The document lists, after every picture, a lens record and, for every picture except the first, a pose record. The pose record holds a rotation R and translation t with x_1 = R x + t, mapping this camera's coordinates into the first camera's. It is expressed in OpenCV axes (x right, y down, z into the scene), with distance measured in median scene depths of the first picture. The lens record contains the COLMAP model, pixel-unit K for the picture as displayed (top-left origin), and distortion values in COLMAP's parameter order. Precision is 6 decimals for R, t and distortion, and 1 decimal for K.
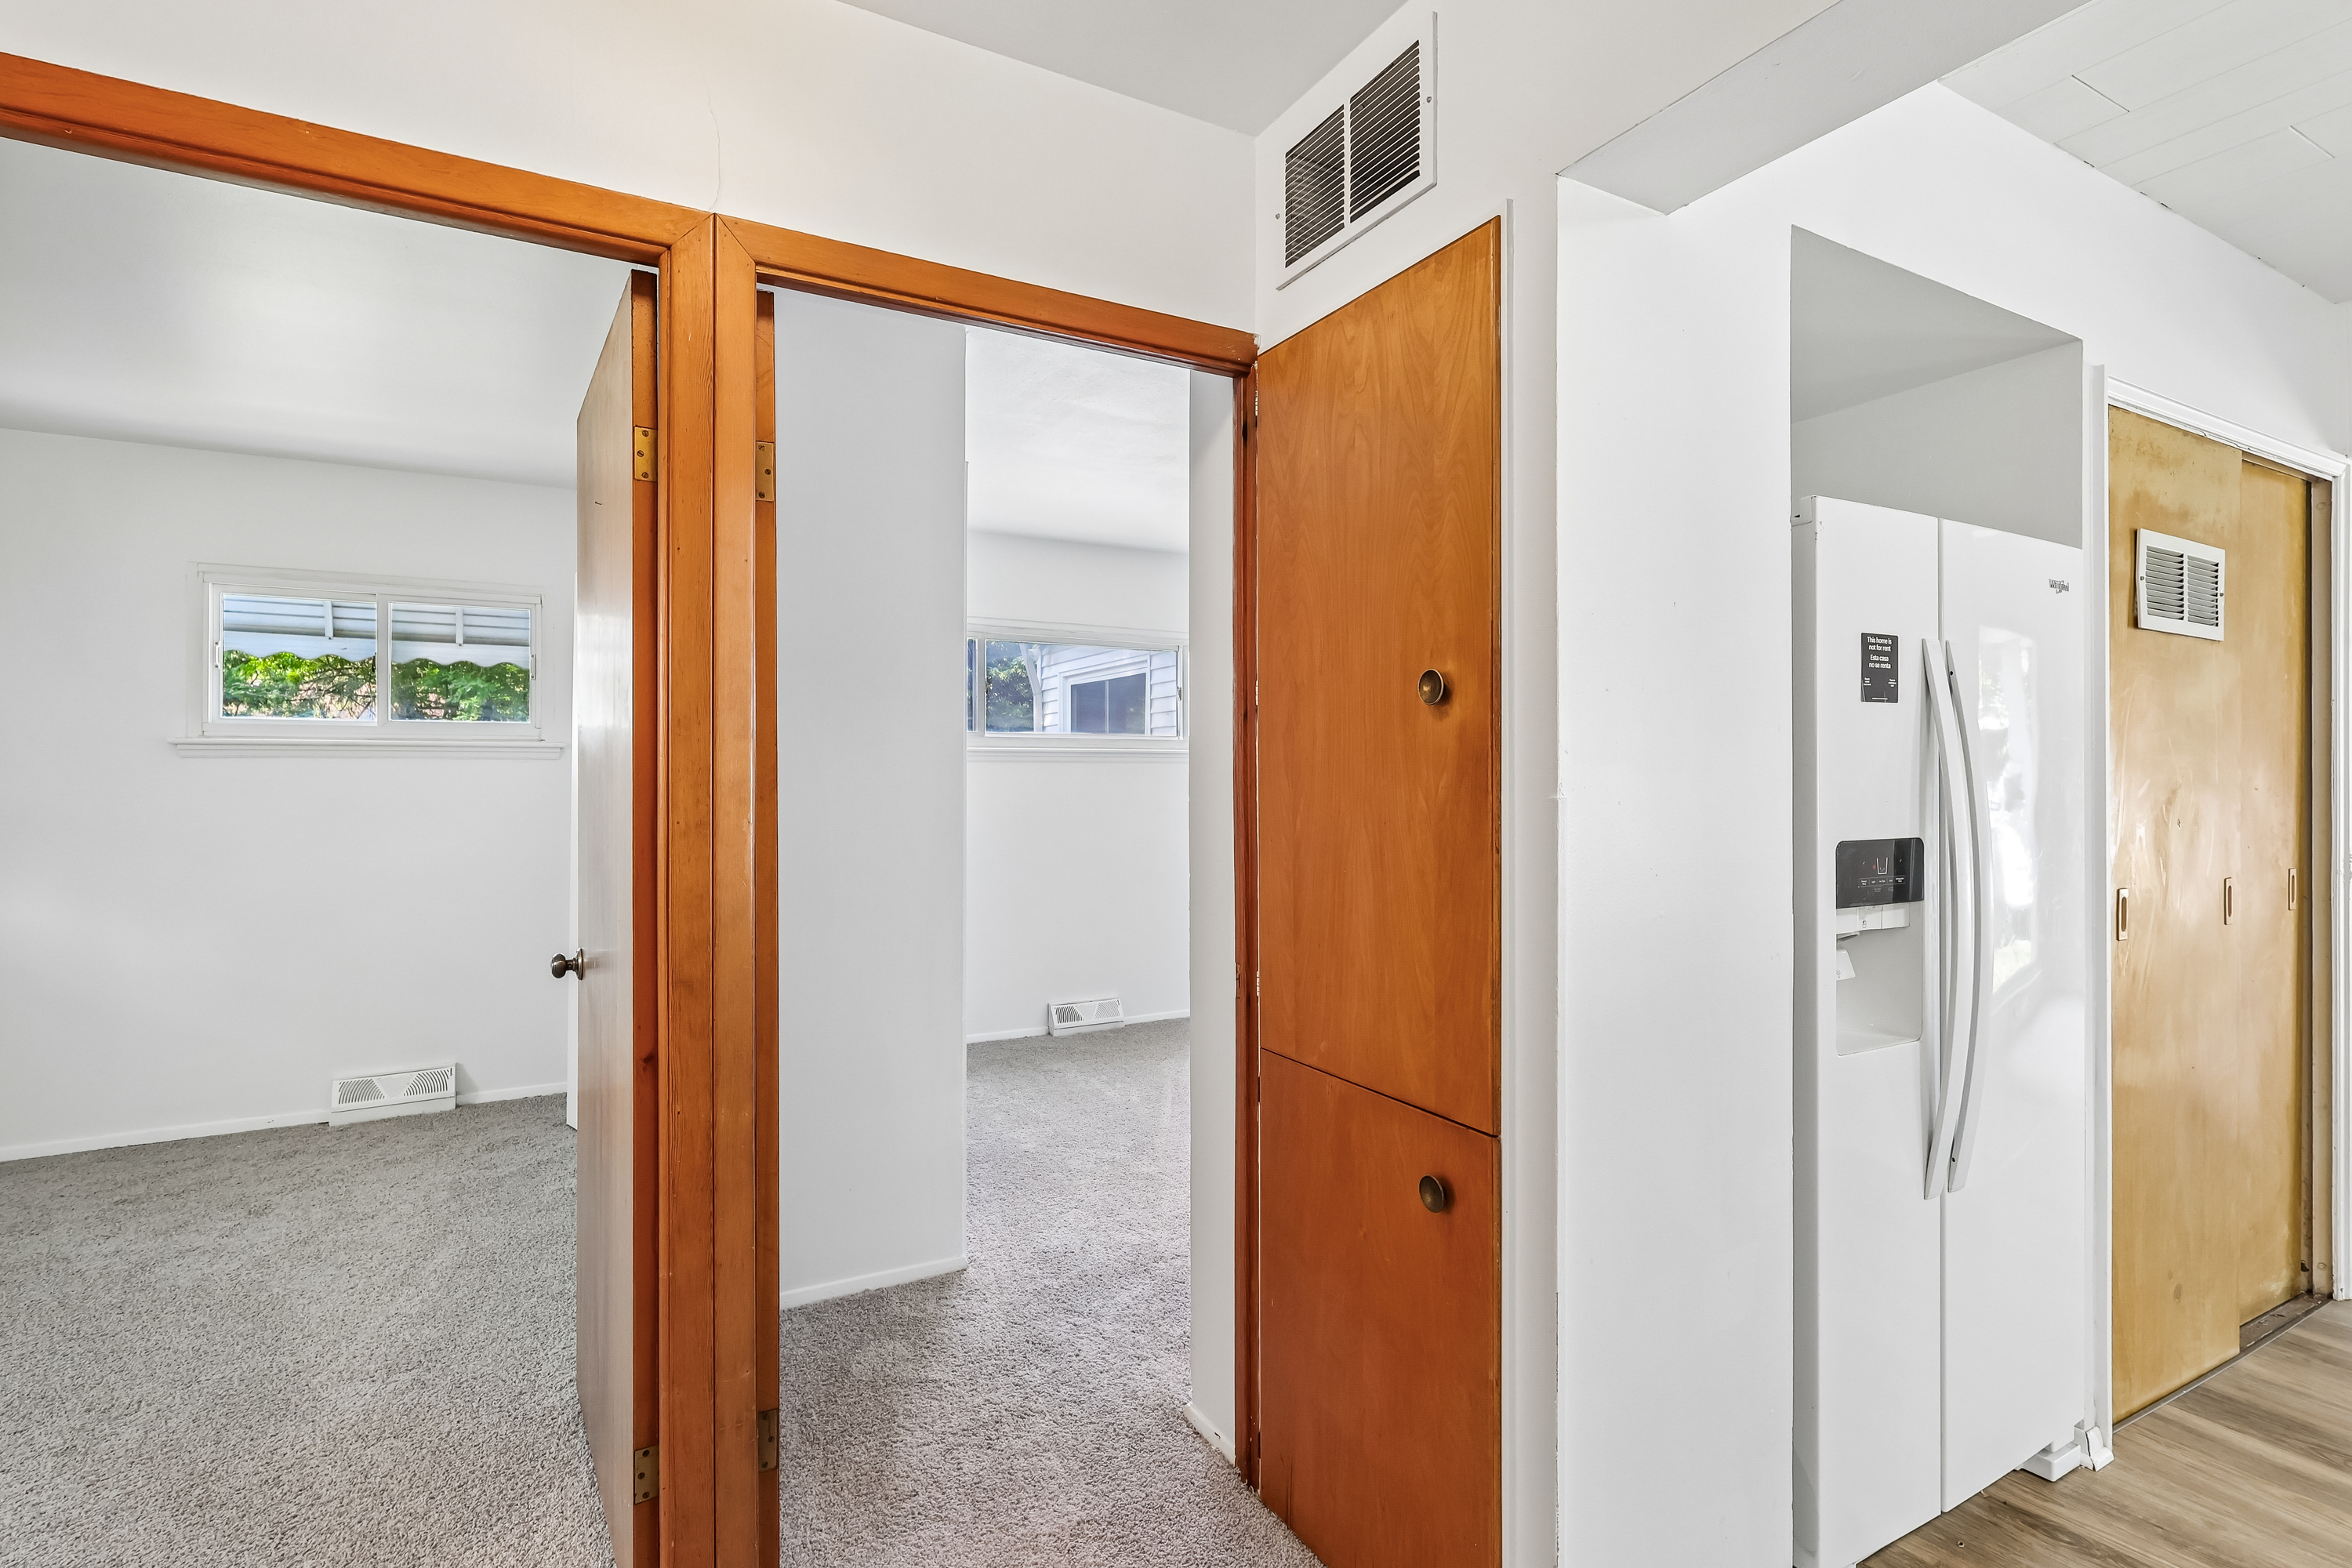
lens RADIAL K [[1113.8, 0, 1182.3], [0, 1113.8, 777.7], [0, 0, 1]] dist [0.000442, -0.000375]
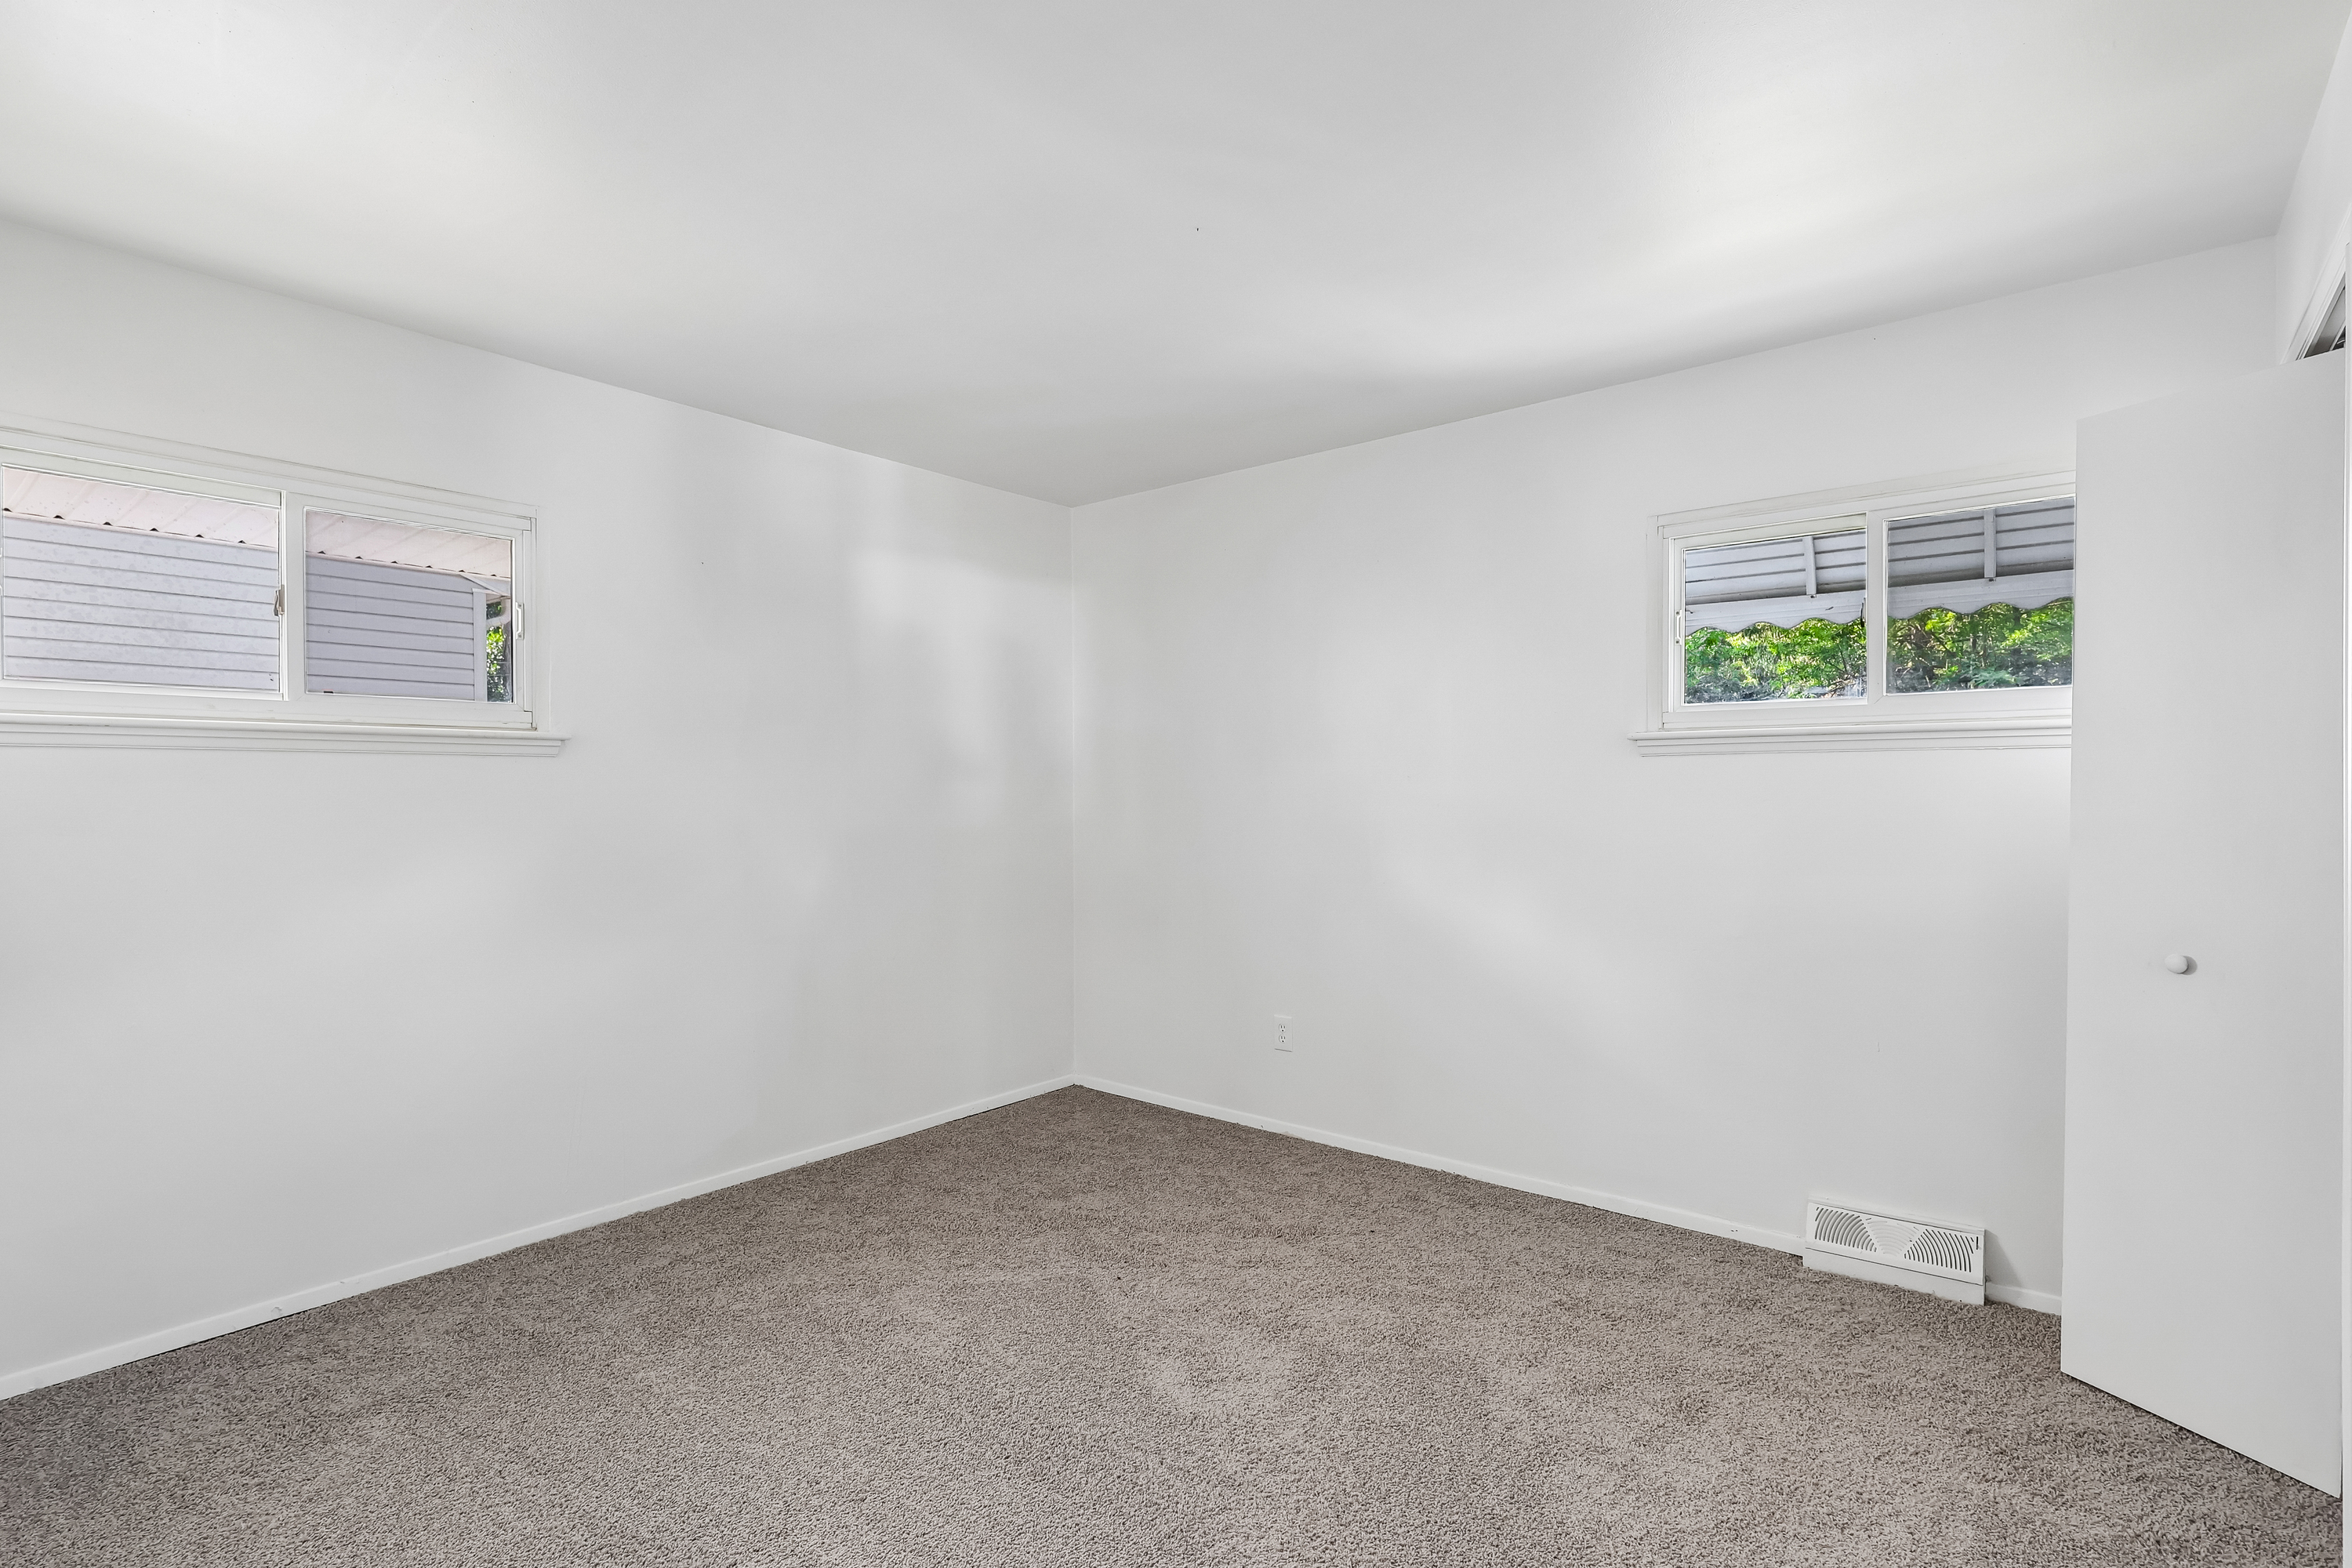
lens RADIAL K [[1113.8, 0, 1183.5], [0, 1113.8, 790.4], [0, 0, 1]] dist [0.000442, -0.000375]
pose [[0.366052, 0.001083, -0.930594, -0.268857], [0.000263, 0.999999, 0.001267, 0.006162], [0.930594, -0.000709, 0.366052, 0.402841]]
